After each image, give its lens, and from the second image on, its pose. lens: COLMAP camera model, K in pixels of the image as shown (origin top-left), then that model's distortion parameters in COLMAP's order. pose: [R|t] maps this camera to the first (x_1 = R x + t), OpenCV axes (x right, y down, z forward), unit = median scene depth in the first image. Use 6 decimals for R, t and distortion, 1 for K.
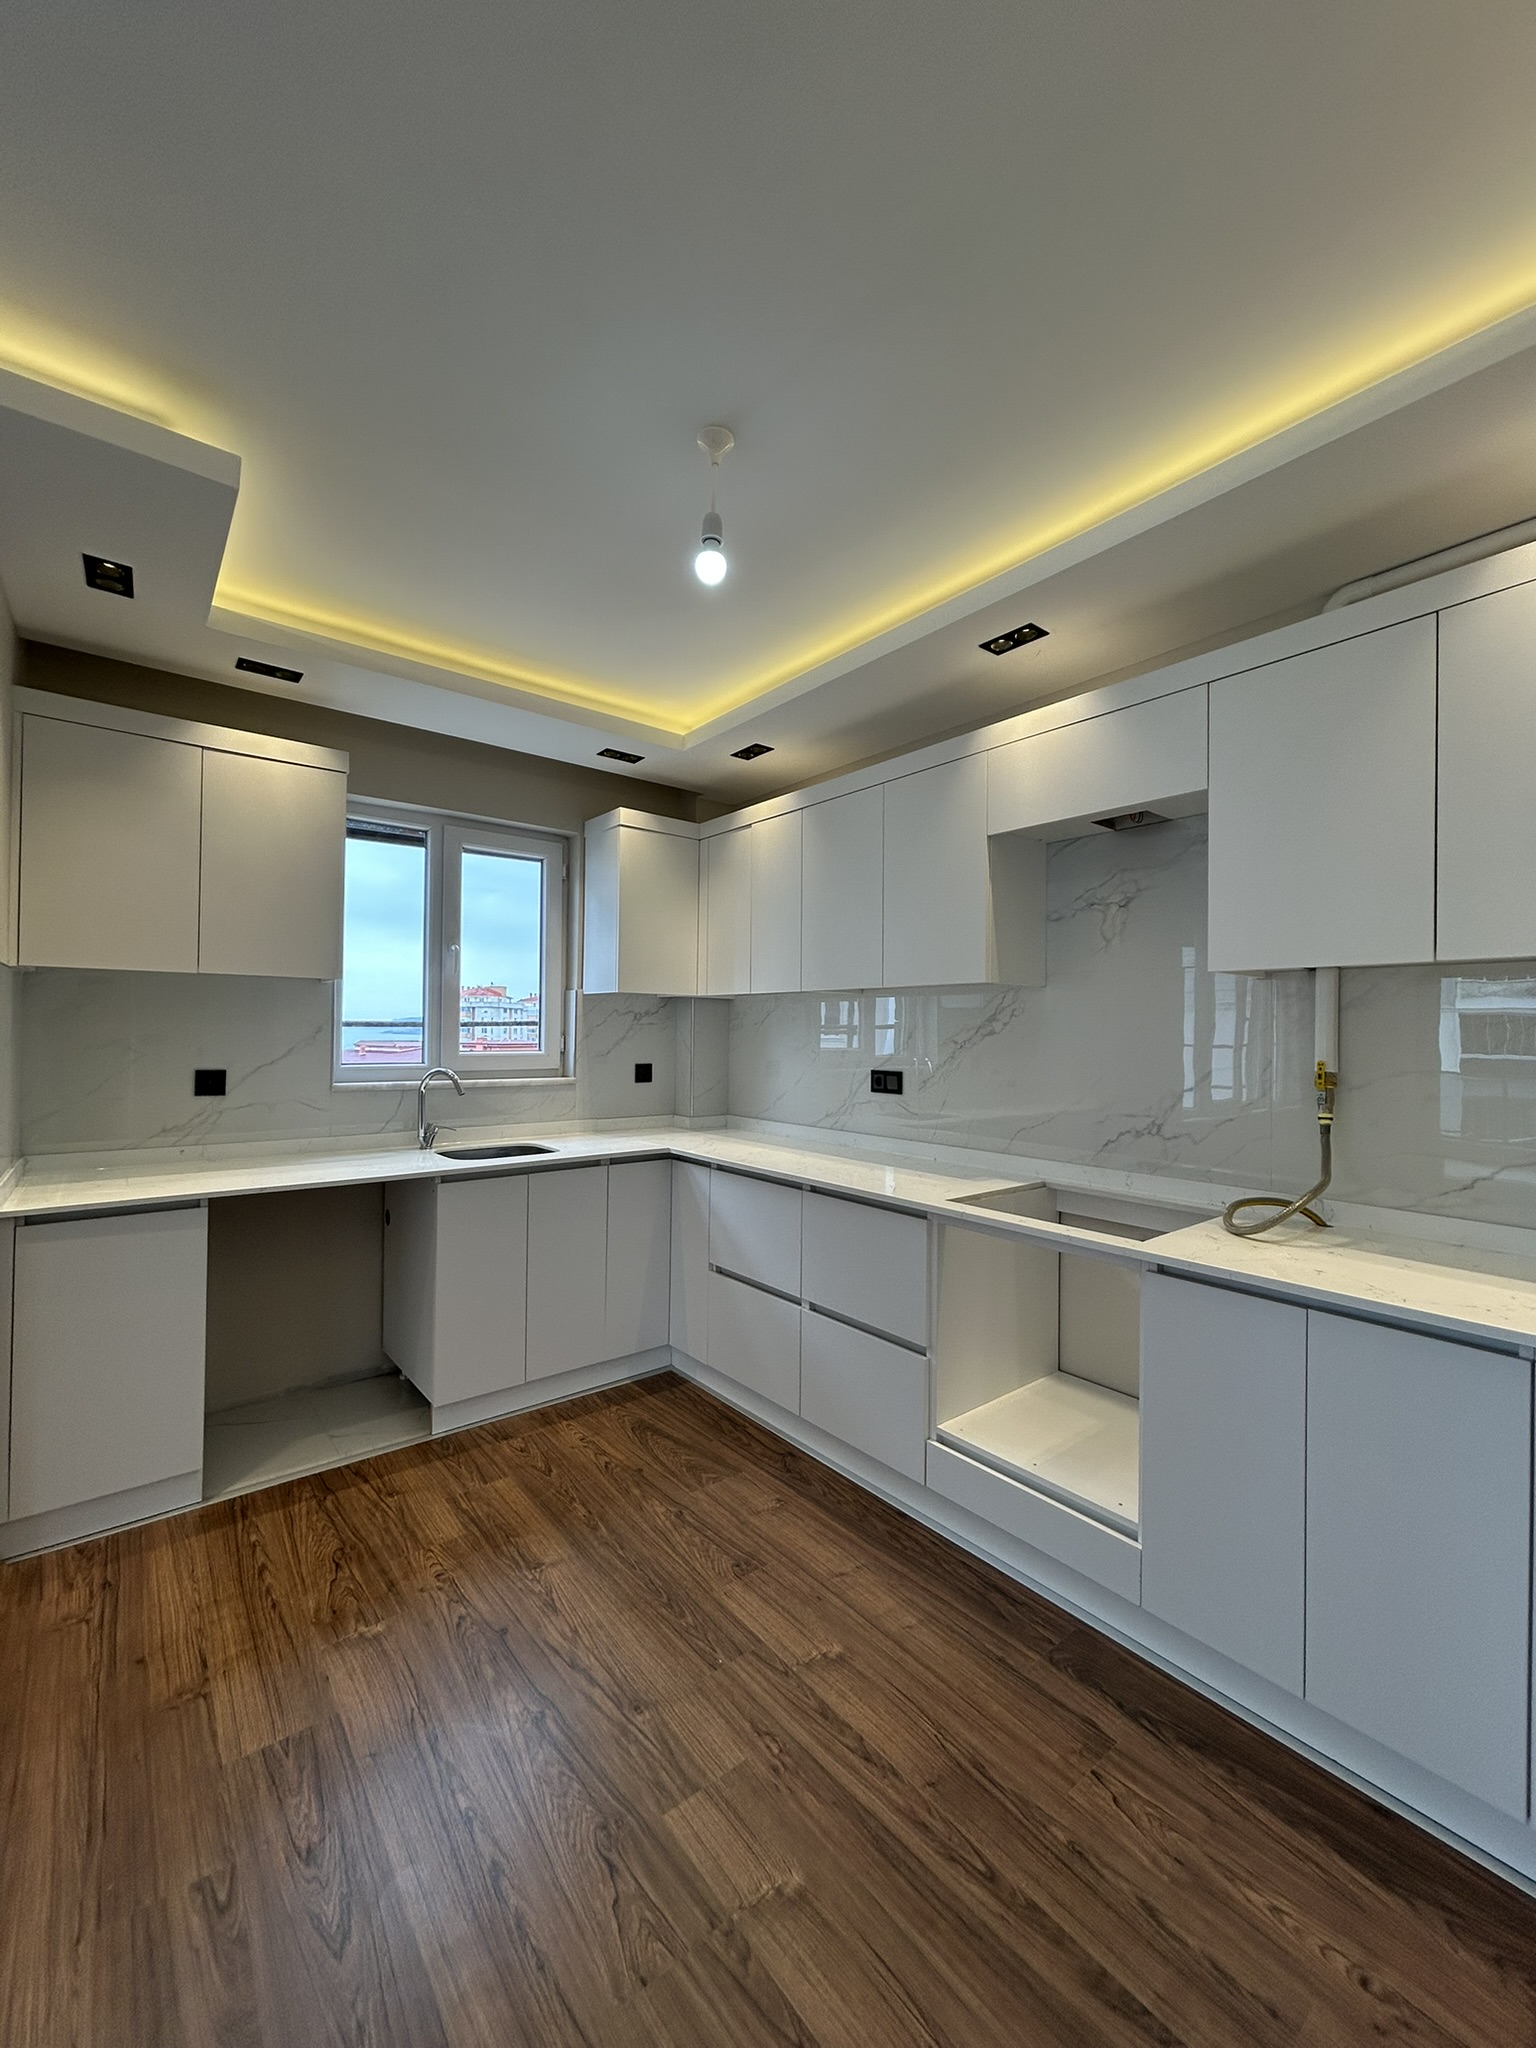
lens RADIAL K [[820.8, 0, 767.0], [0, 820.8, 1026.1], [0, 0, 1]] dist [0.002277, -0.000086]
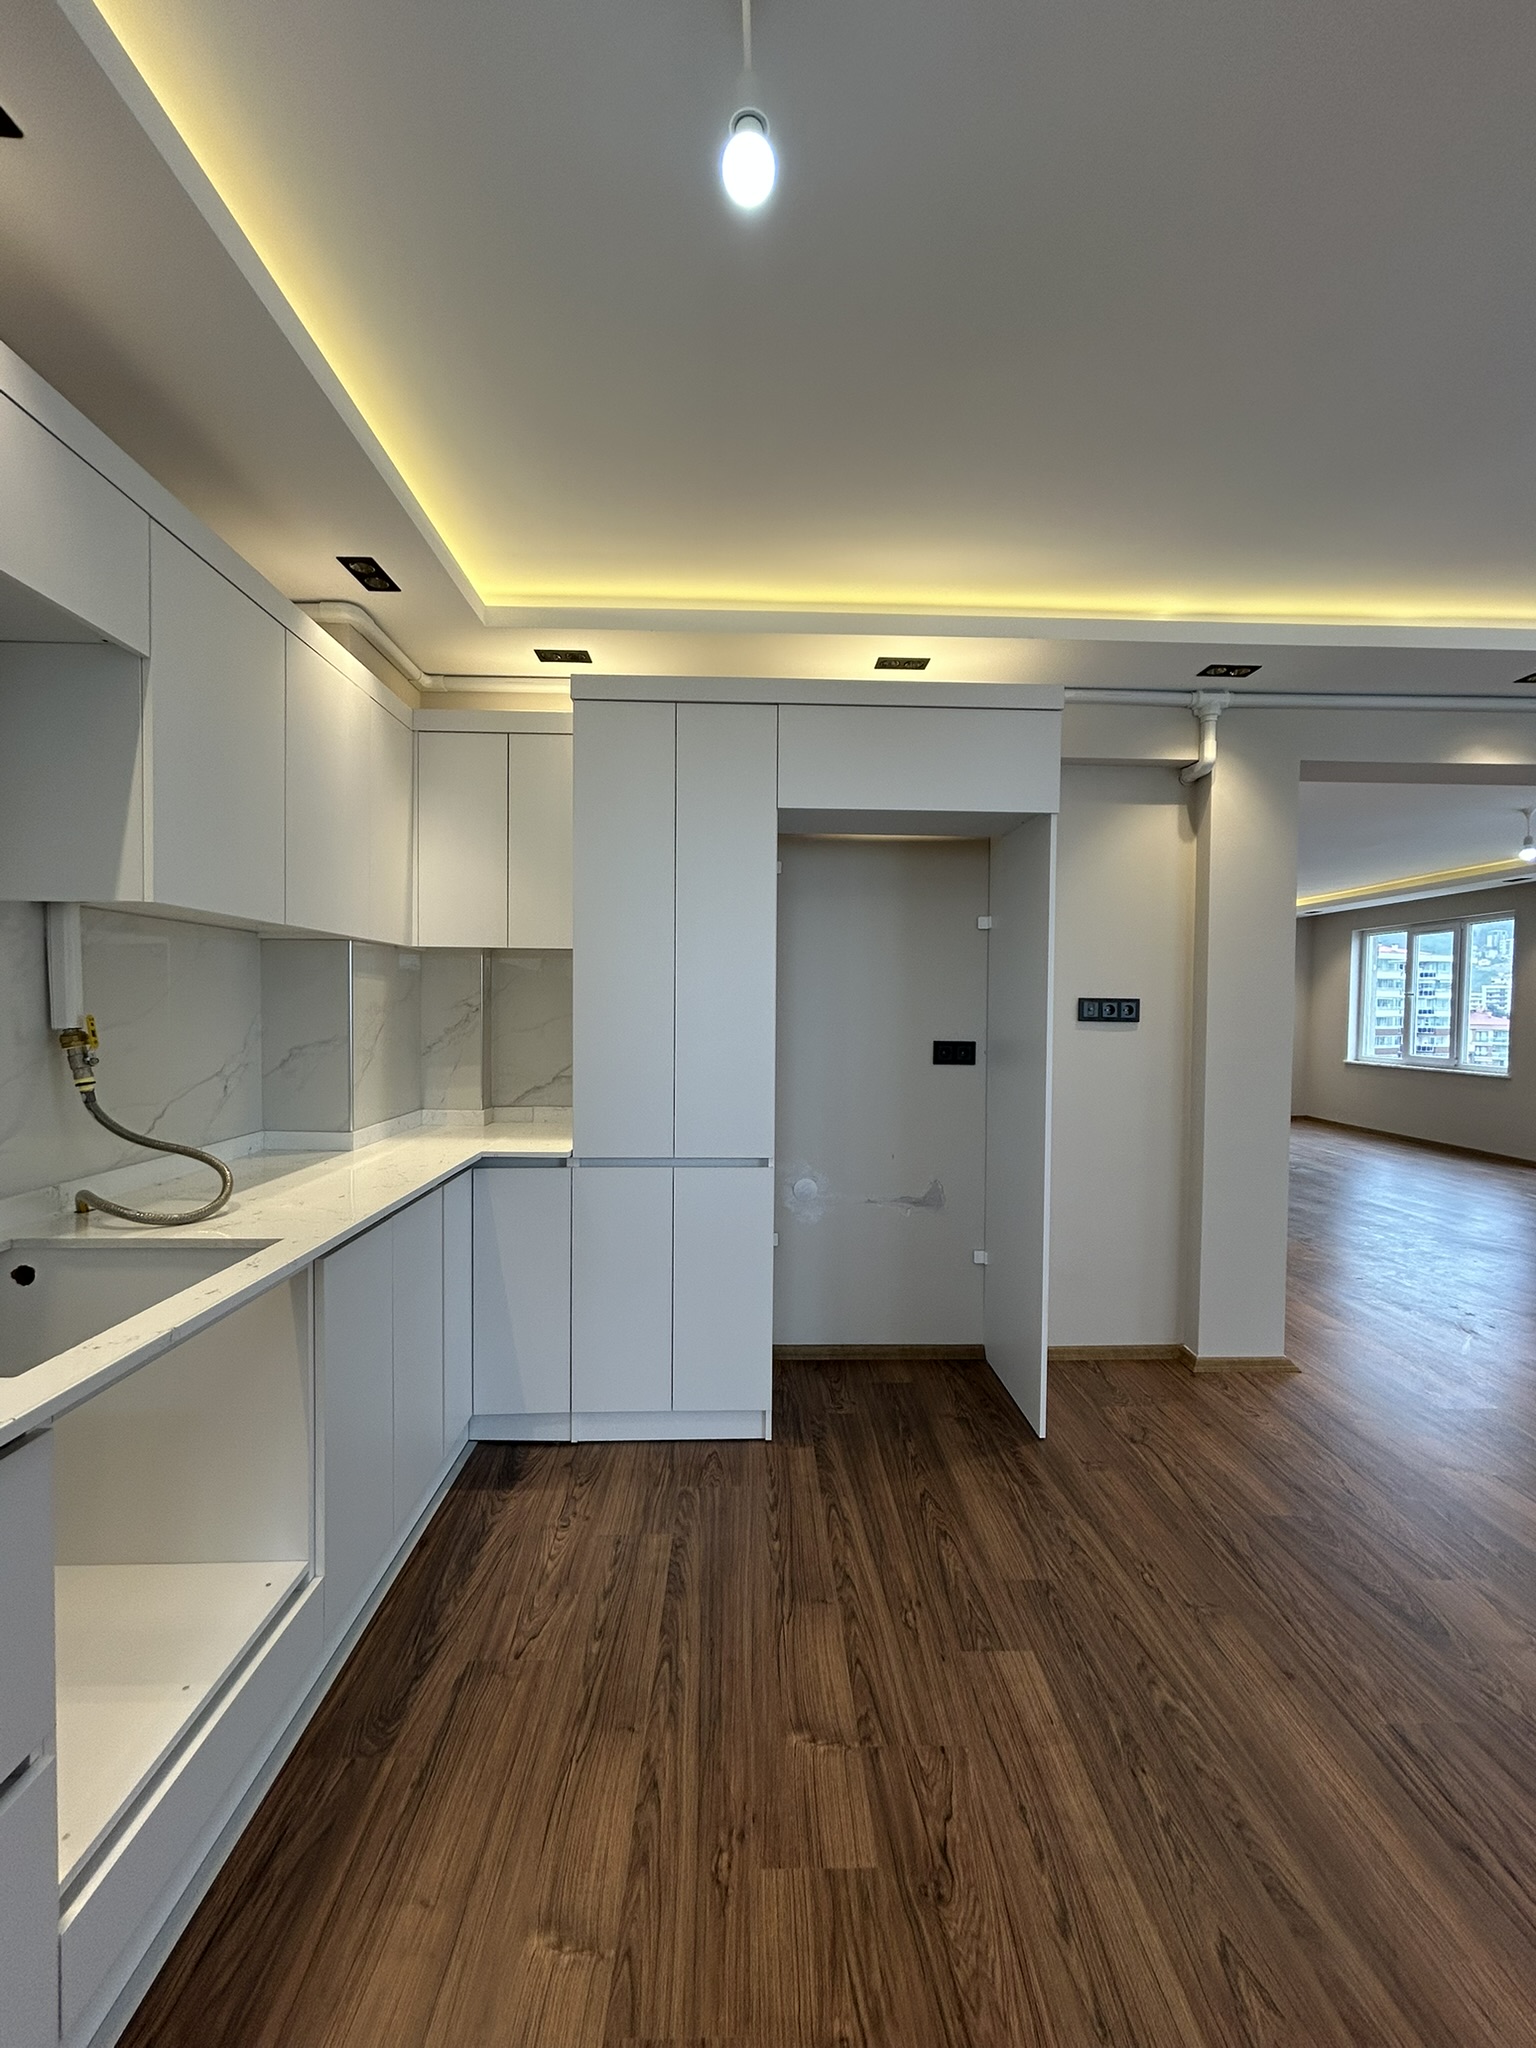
lens RADIAL K [[820.8, 0, 770.5], [0, 820.8, 1022.3], [0, 0, 1]] dist [0.002277, -0.000086]
pose [[-0.802078, -0.030584, 0.596436, -0.519959], [-0.021053, 0.999515, 0.022942, 0.021861], [-0.596848, 0.005845, -0.802333, 1.715060]]
